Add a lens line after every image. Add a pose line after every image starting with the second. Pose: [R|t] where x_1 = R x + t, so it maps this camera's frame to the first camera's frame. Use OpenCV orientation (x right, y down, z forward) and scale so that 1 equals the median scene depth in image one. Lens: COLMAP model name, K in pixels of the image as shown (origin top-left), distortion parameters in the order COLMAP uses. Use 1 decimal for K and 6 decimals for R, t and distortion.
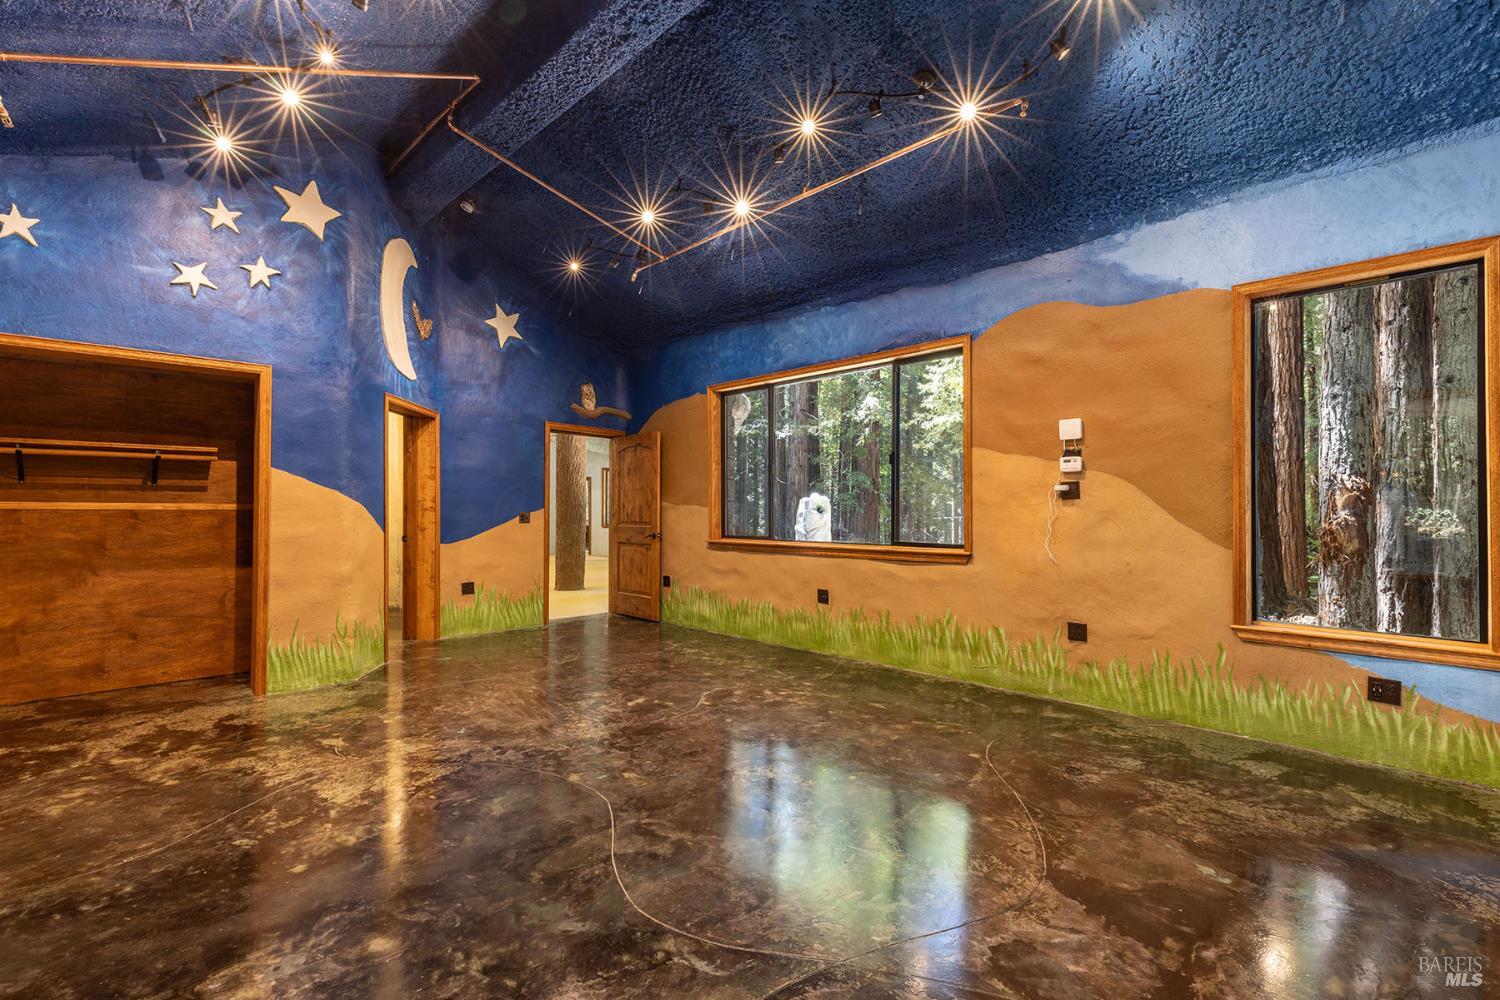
lens RADIAL K [[676.9, 0, 758.6], [0, 676.9, 507.1], [0, 0, 1]] dist [0.005700, -0.000977]
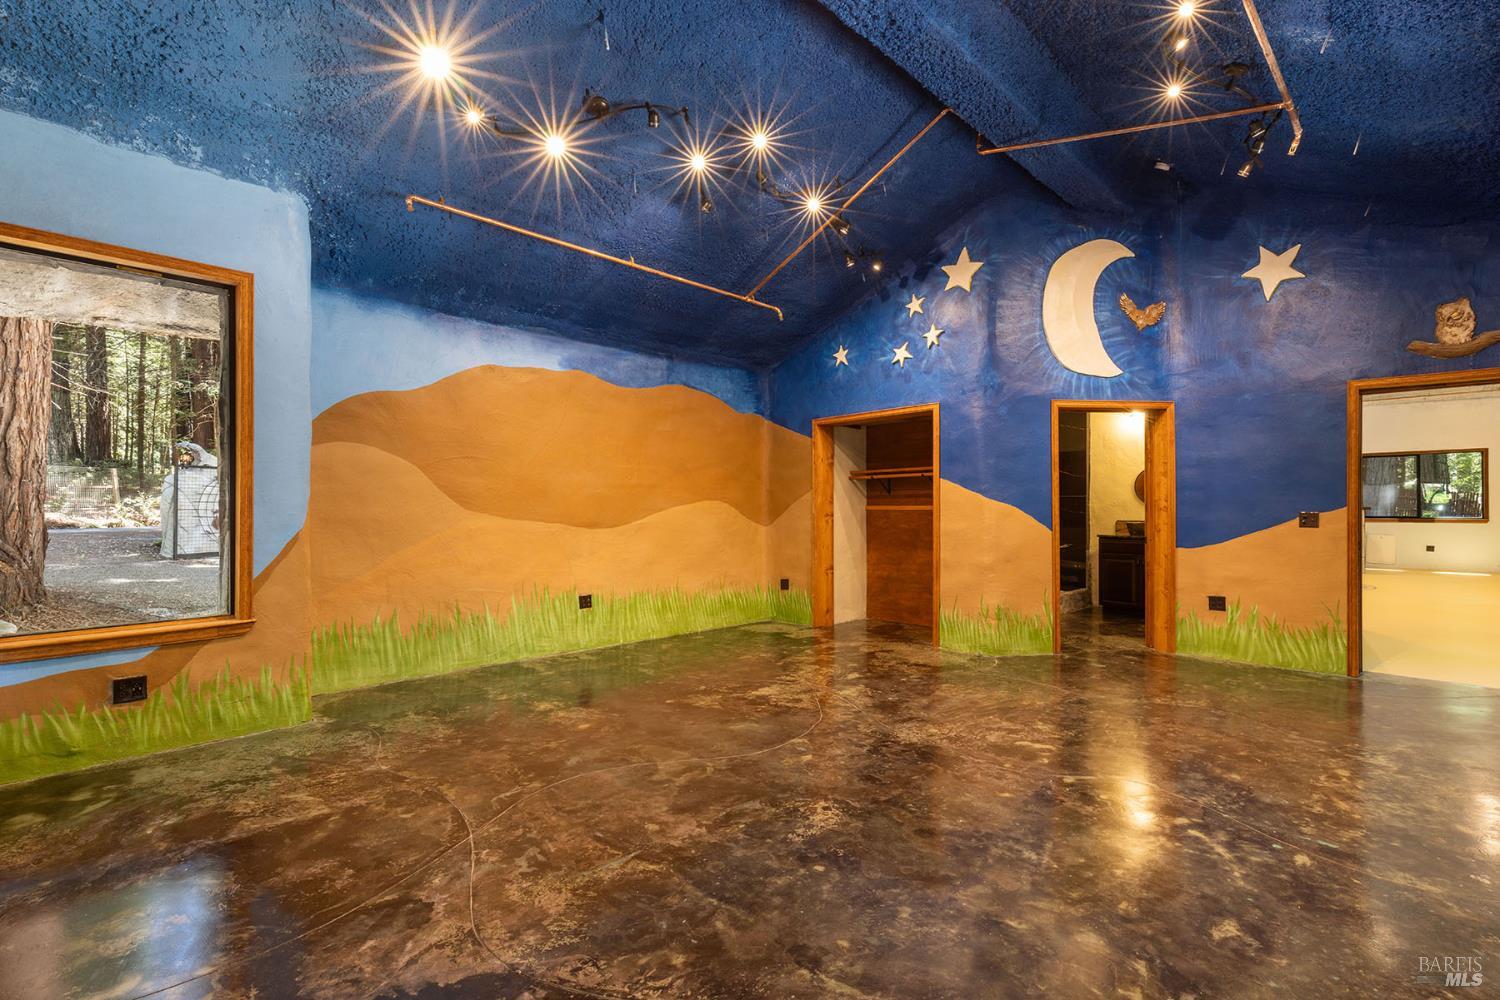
lens RADIAL K [[676.9, 0, 759.6], [0, 676.9, 501.2], [0, 0, 1]] dist [0.005700, -0.000977]
pose [[-0.007159, -0.016026, -0.999846, 0.693284], [0.004605, 0.999860, -0.016059, 0.007754], [0.999964, -0.004719, -0.007084, 0.736875]]
